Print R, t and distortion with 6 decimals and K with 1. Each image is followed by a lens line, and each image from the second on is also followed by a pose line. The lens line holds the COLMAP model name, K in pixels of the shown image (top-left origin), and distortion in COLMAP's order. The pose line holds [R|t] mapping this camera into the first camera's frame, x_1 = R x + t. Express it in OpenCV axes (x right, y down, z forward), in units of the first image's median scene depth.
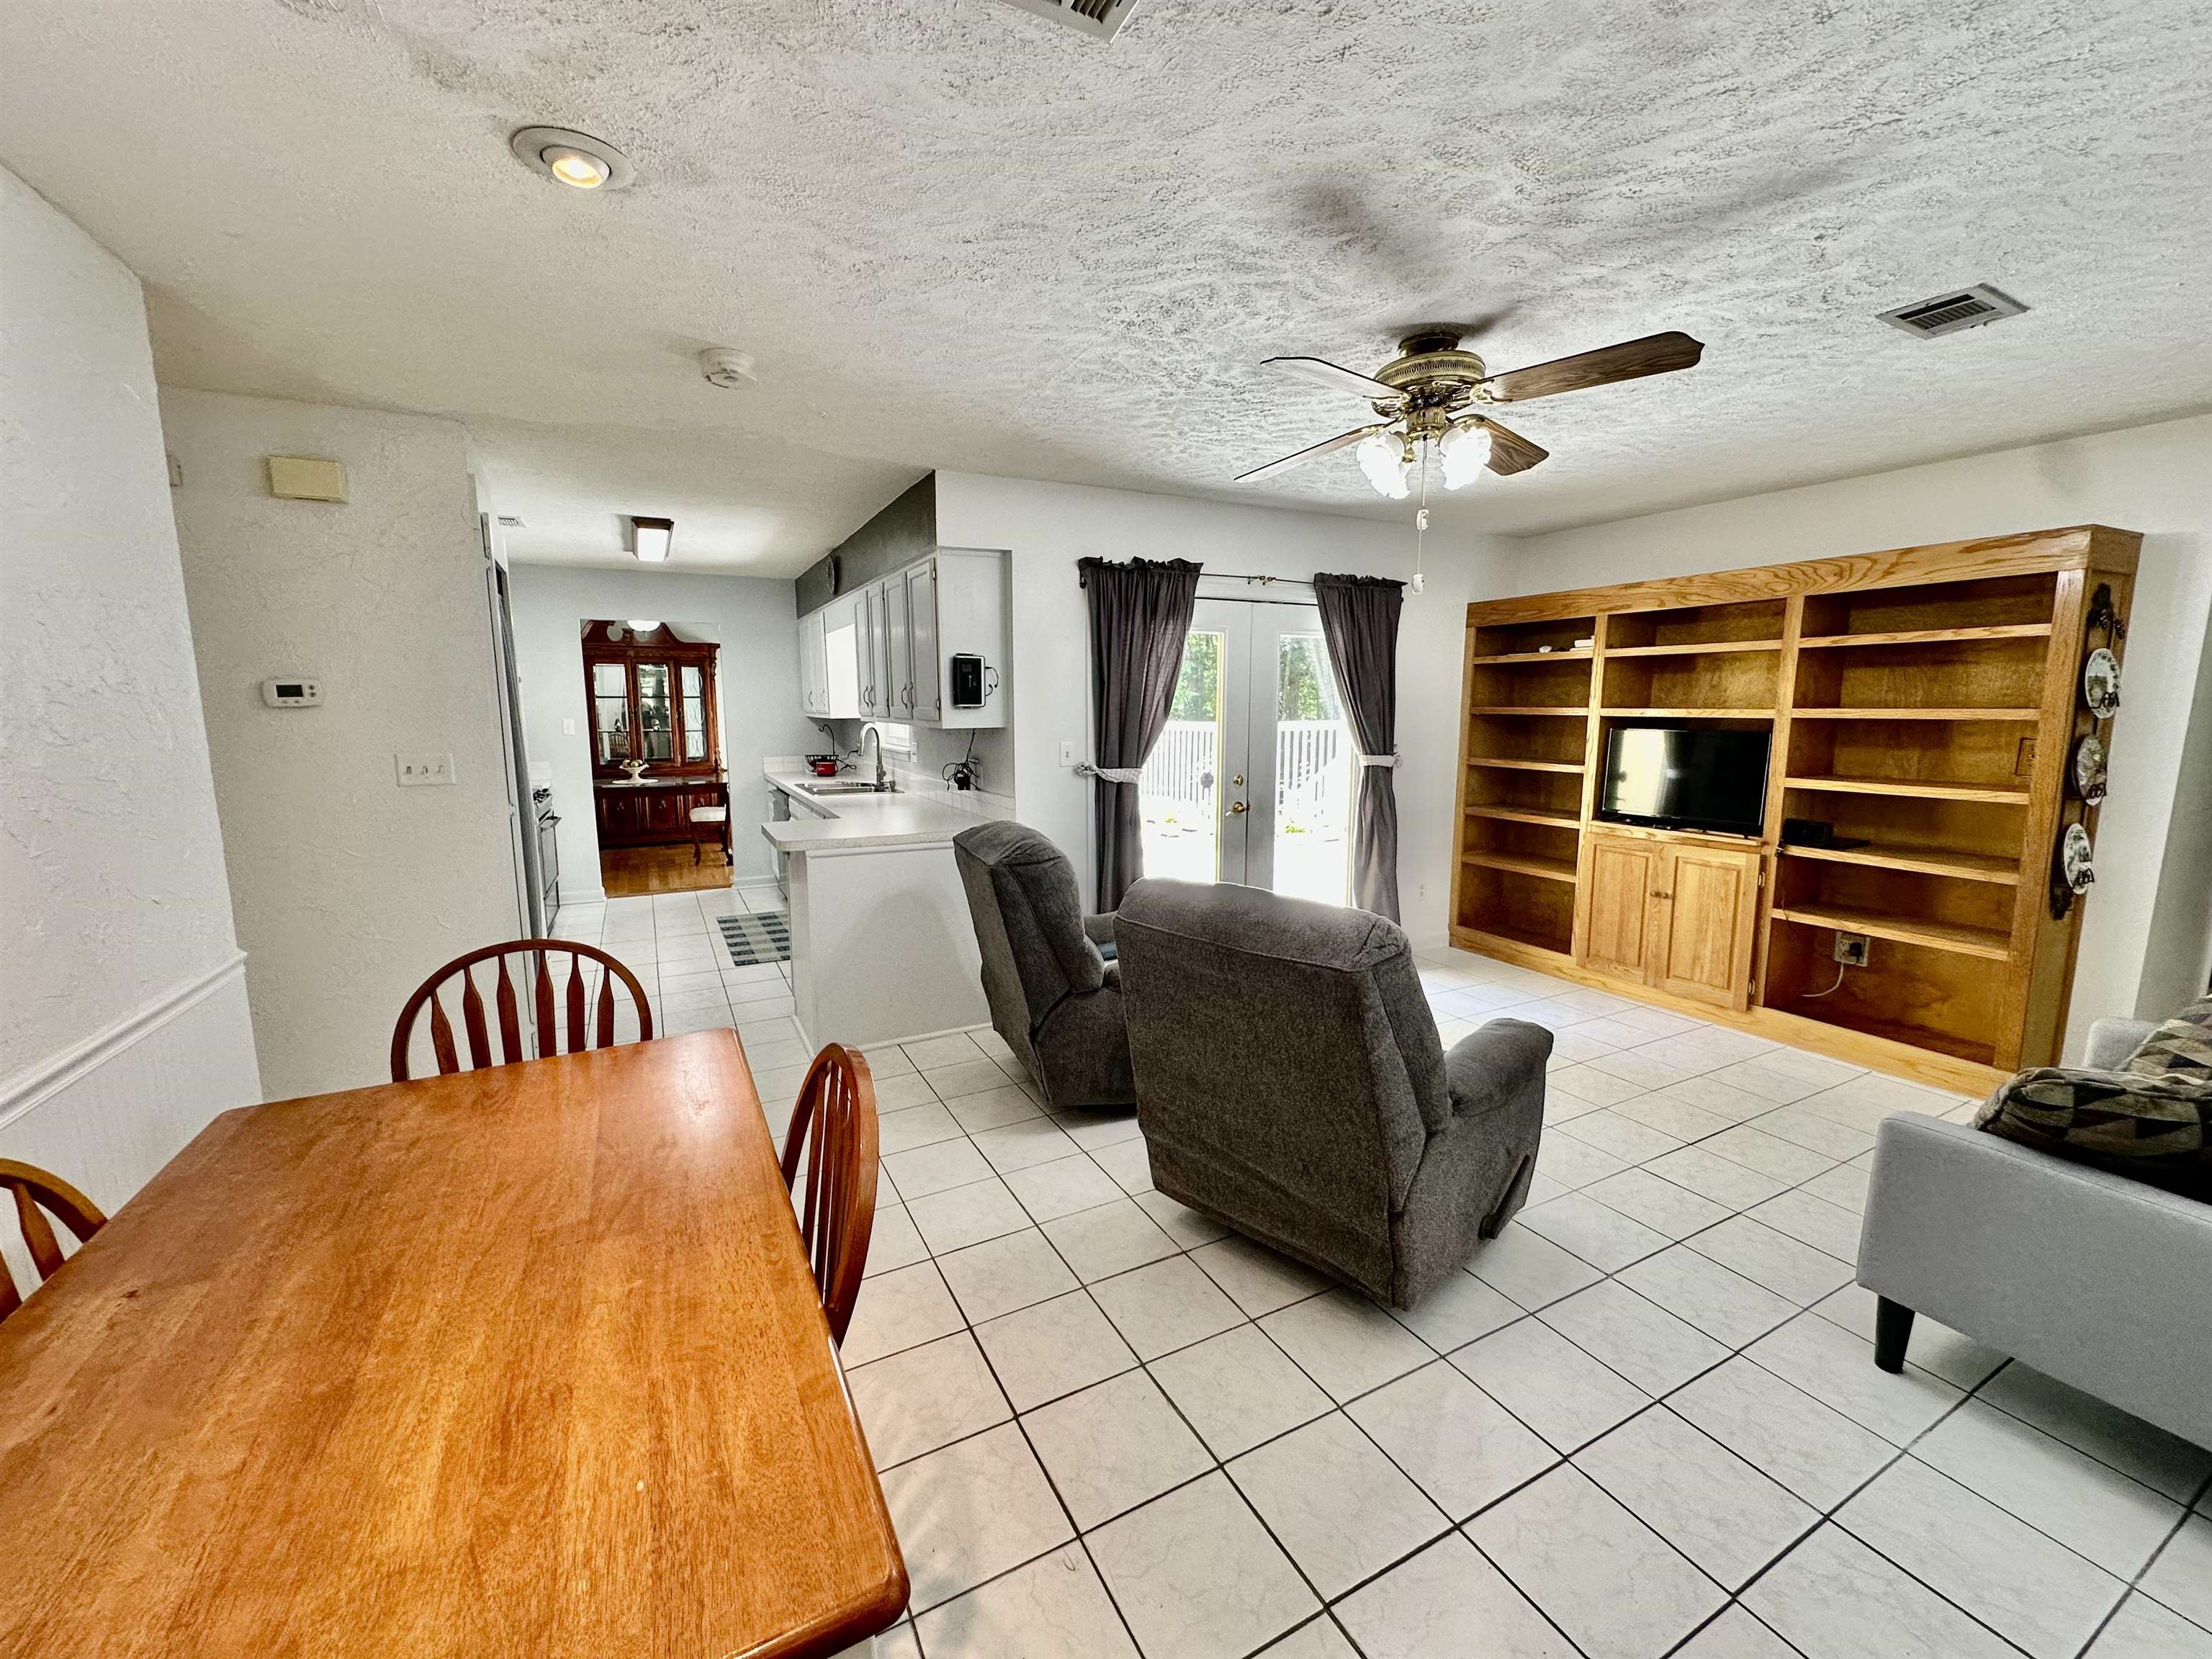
lens RADIAL K [[883.5, 0, 1106.0], [0, 883.5, 829.5], [0, 0, 1]] dist [0.001249, 0.000262]
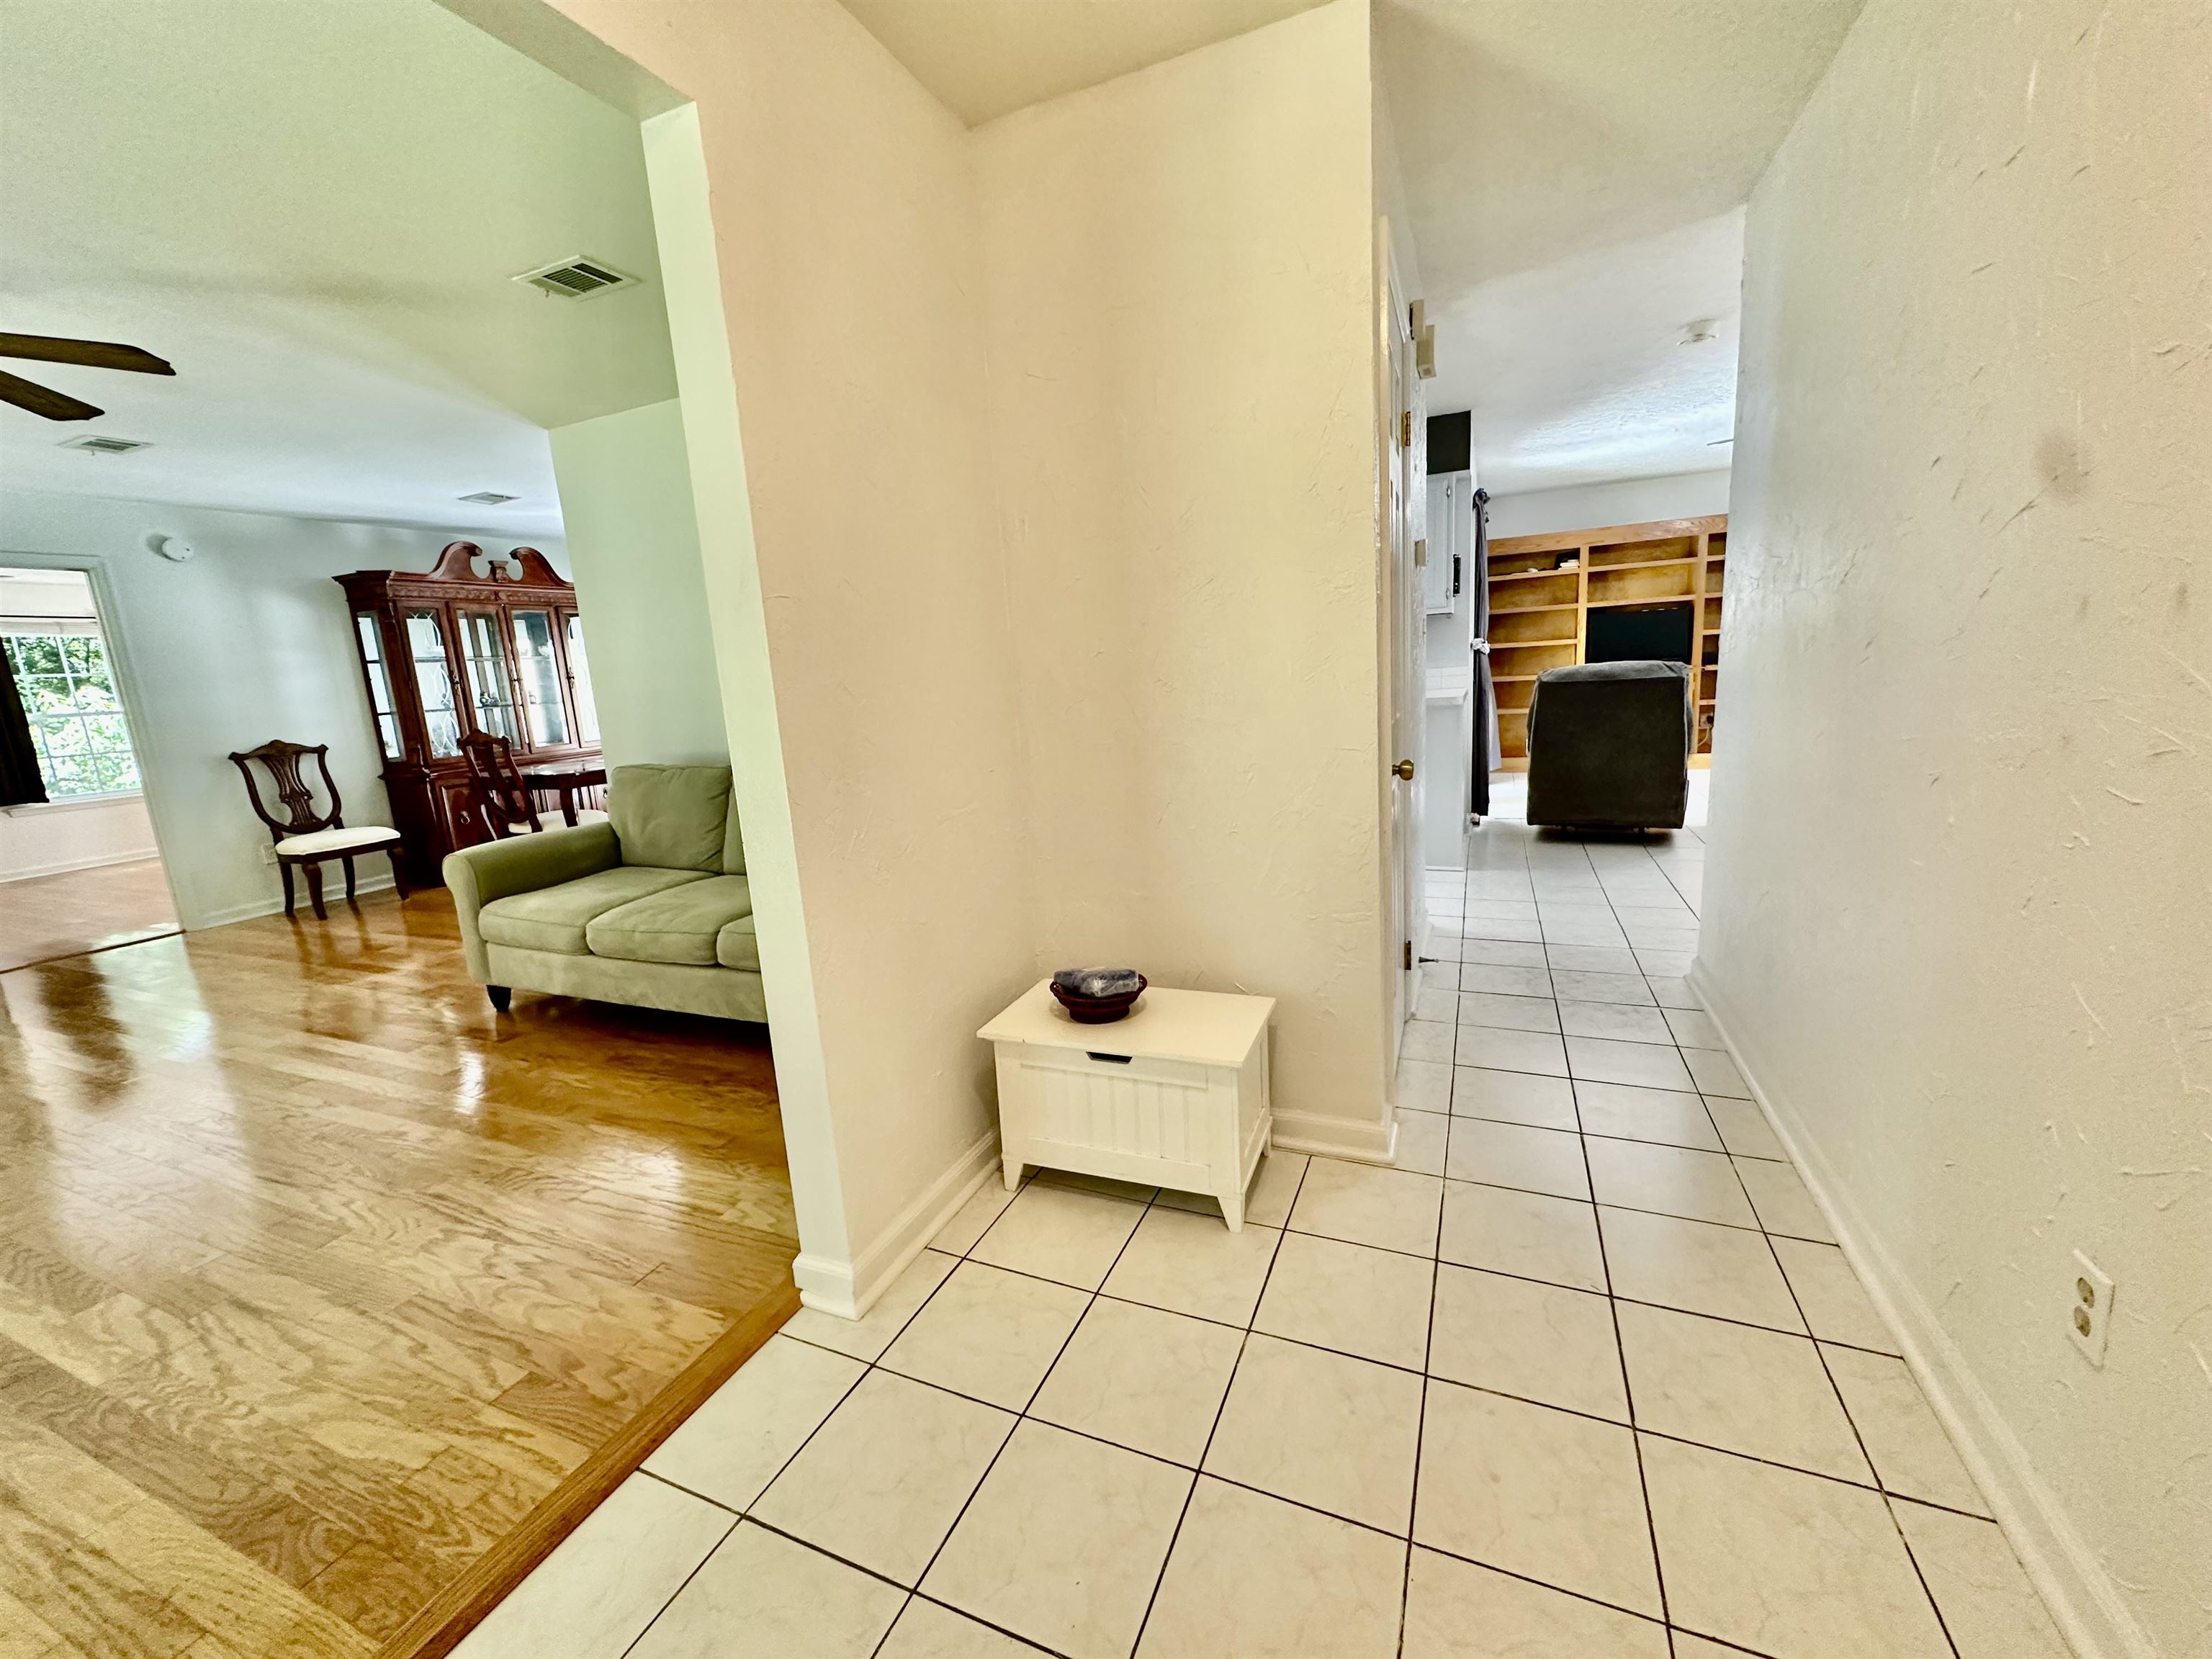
lens RADIAL K [[883.5, 0, 1106.0], [0, 883.5, 829.5], [0, 0, 1]] dist [0.001249, 0.000262]
pose [[0.776840, -0.157991, 0.609556, -1.235187], [0.148016, 0.986706, 0.067108, 0.039032], [-0.612055, 0.038092, 0.789897, 0.251590]]
